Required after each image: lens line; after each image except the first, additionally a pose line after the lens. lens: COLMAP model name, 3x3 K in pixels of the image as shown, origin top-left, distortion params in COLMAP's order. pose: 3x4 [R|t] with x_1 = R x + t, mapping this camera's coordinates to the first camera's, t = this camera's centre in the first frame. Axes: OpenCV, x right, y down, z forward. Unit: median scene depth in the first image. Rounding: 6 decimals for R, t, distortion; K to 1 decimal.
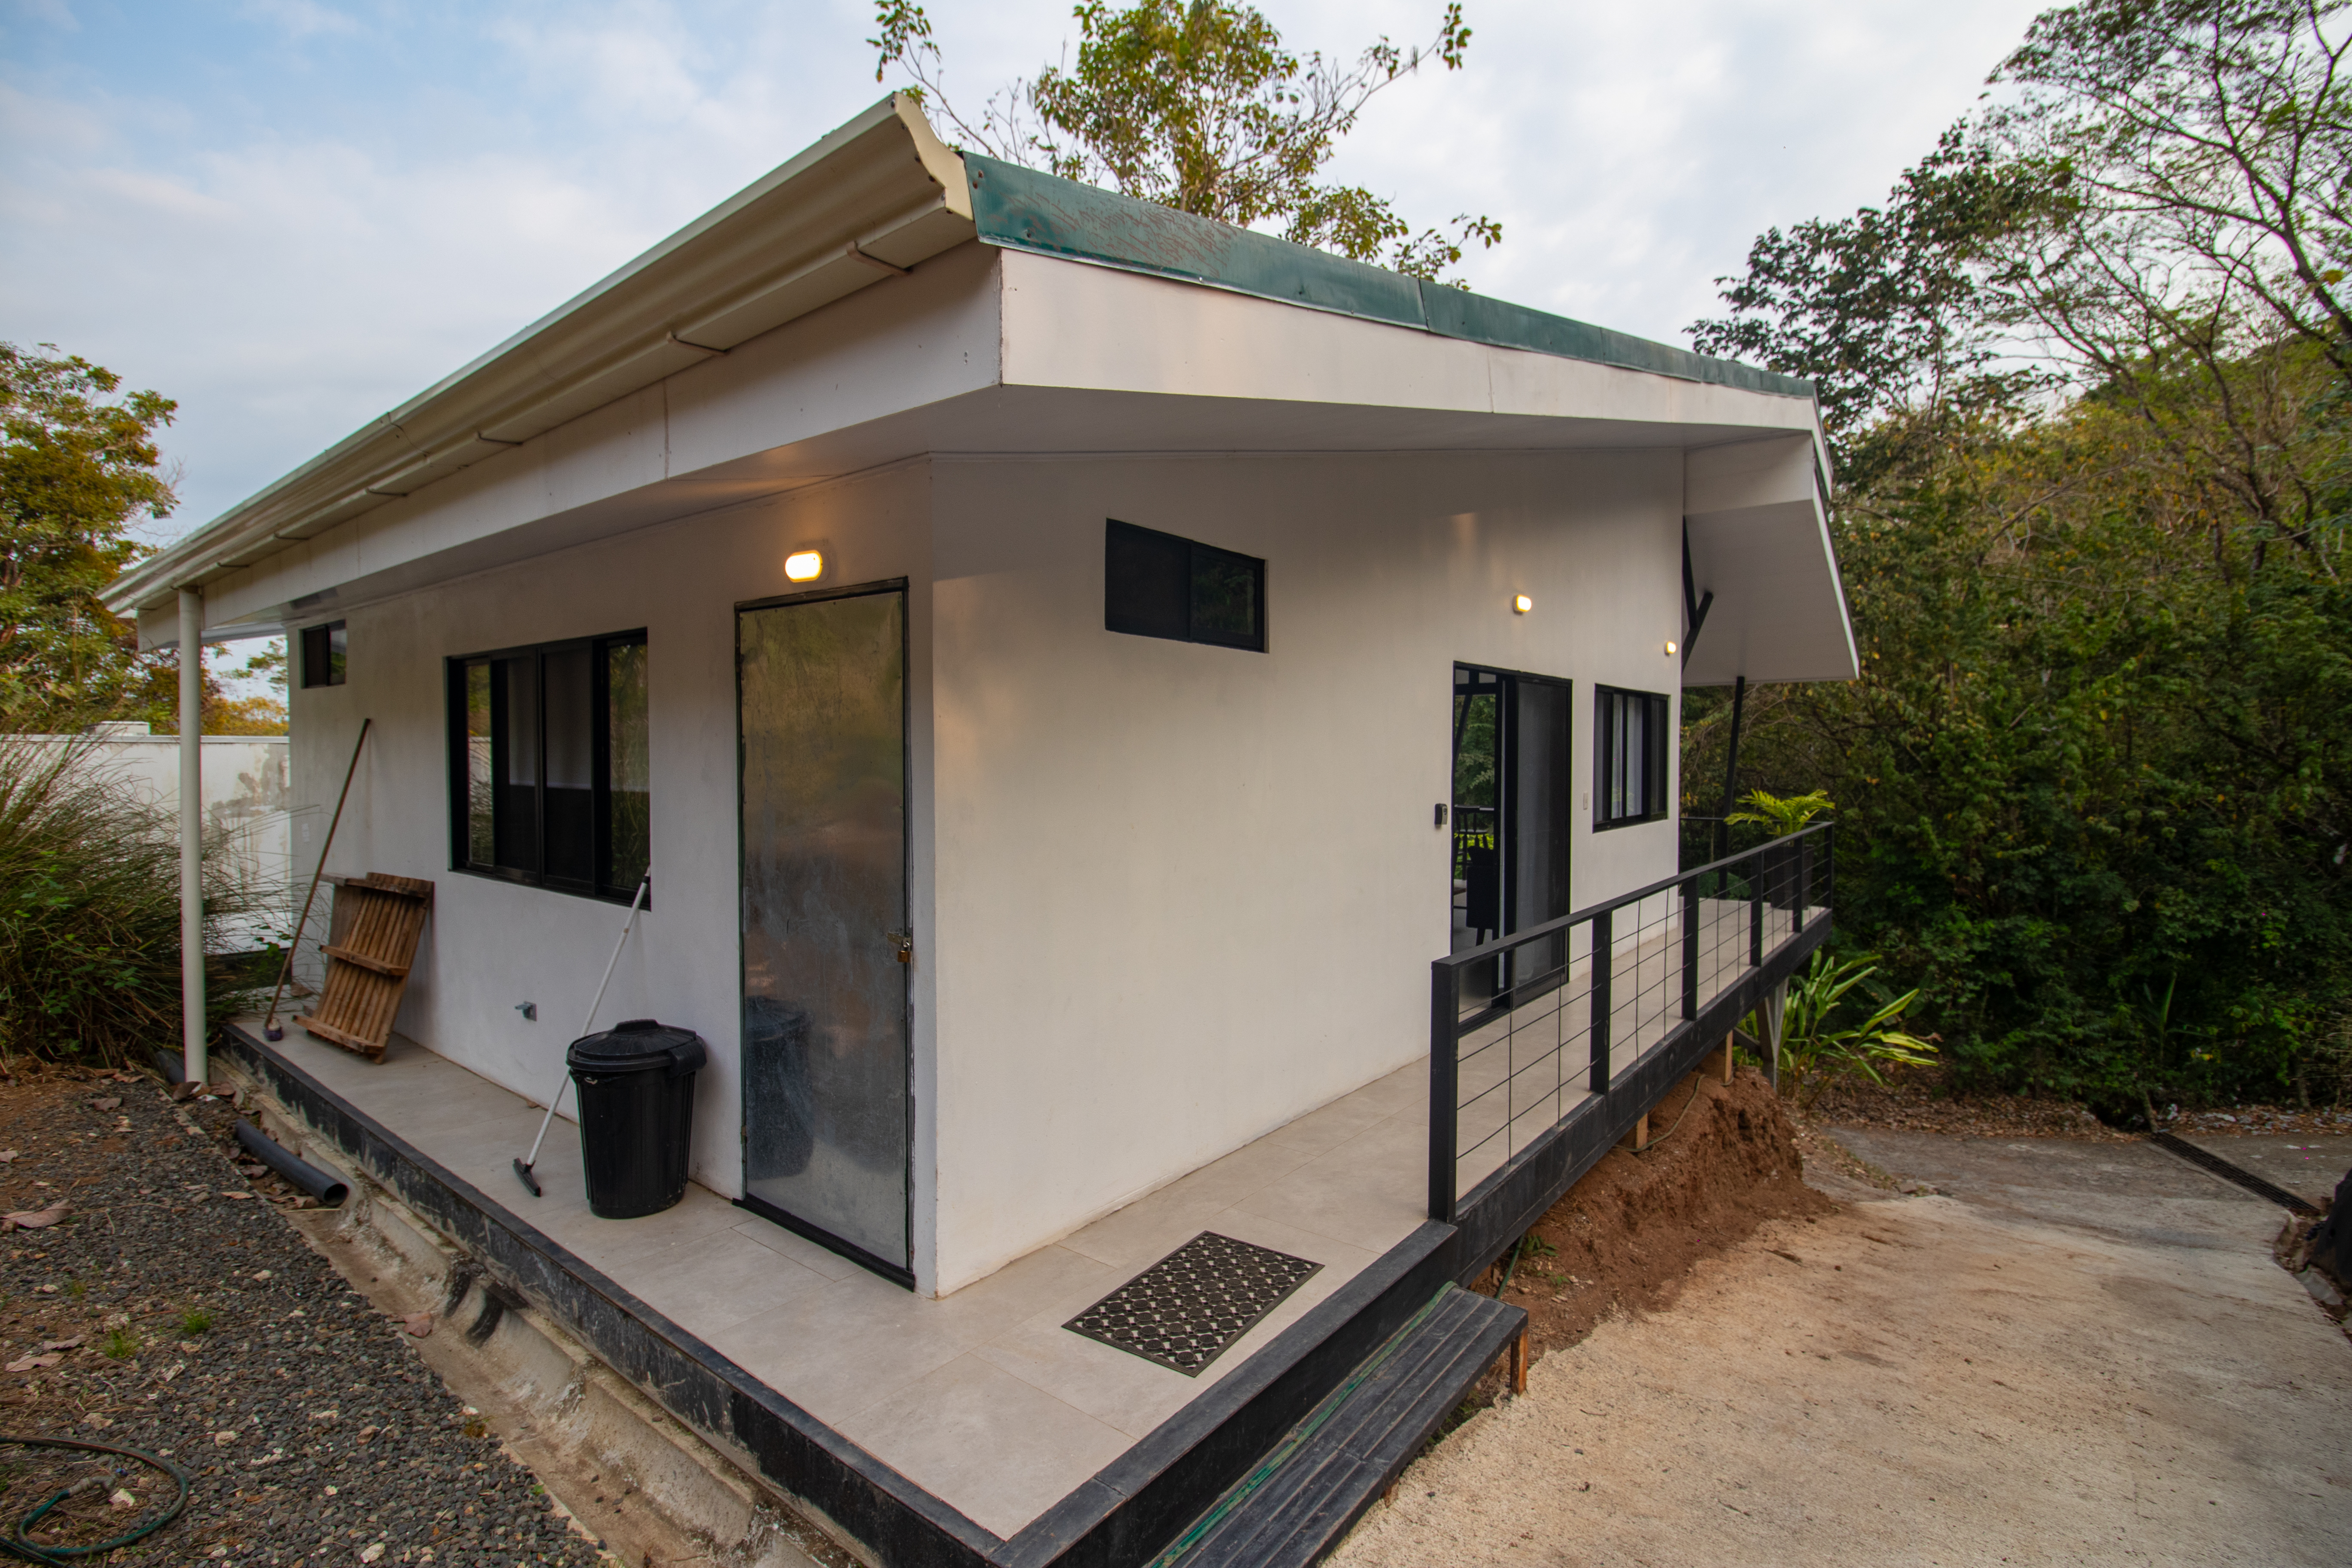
lens RADIAL K [[1093.0, 0, 1170.5], [0, 1093.0, 781.8], [0, 0, 1]] dist [-0.019897, -0.002597]
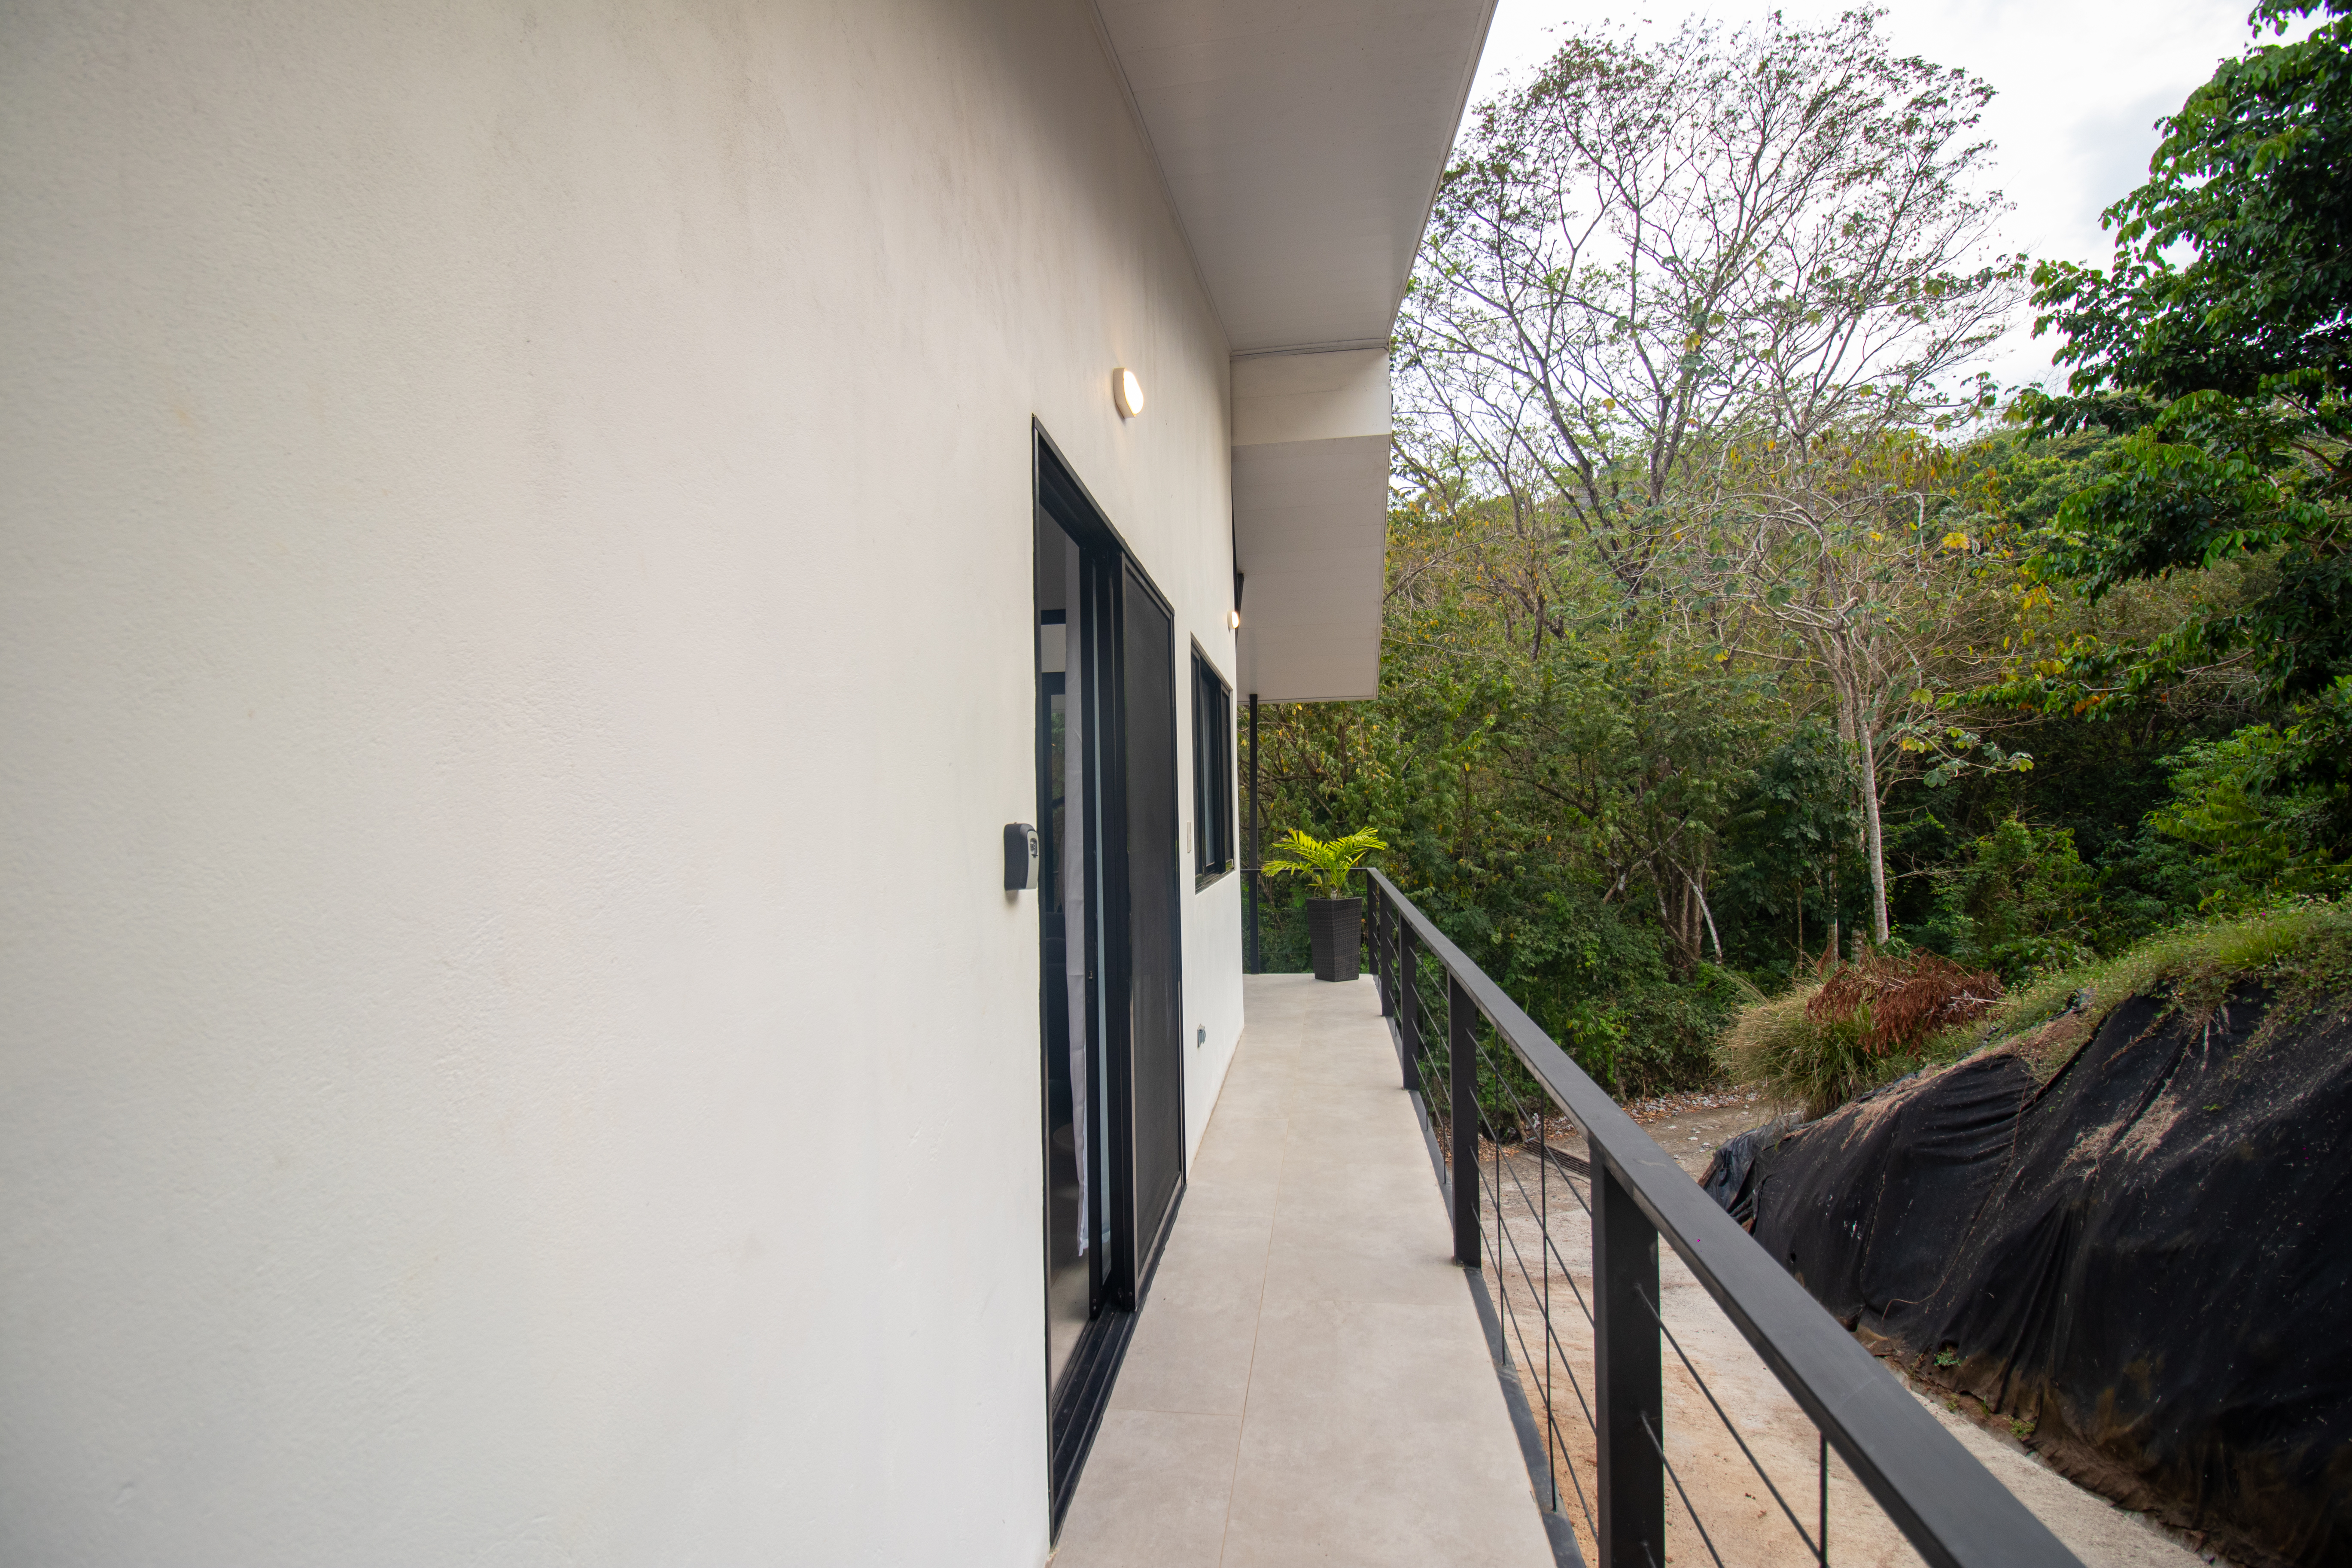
lens RADIAL K [[1093.0, 0, 1166.4], [0, 1093.0, 785.8], [0, 0, 1]] dist [-0.019897, -0.002597]
pose [[0.865575, -0.002142, 0.500775, 0.032511], [0.033242, 0.998031, -0.053189, 0.007199], [-0.499675, 0.062685, 0.863942, 0.183696]]
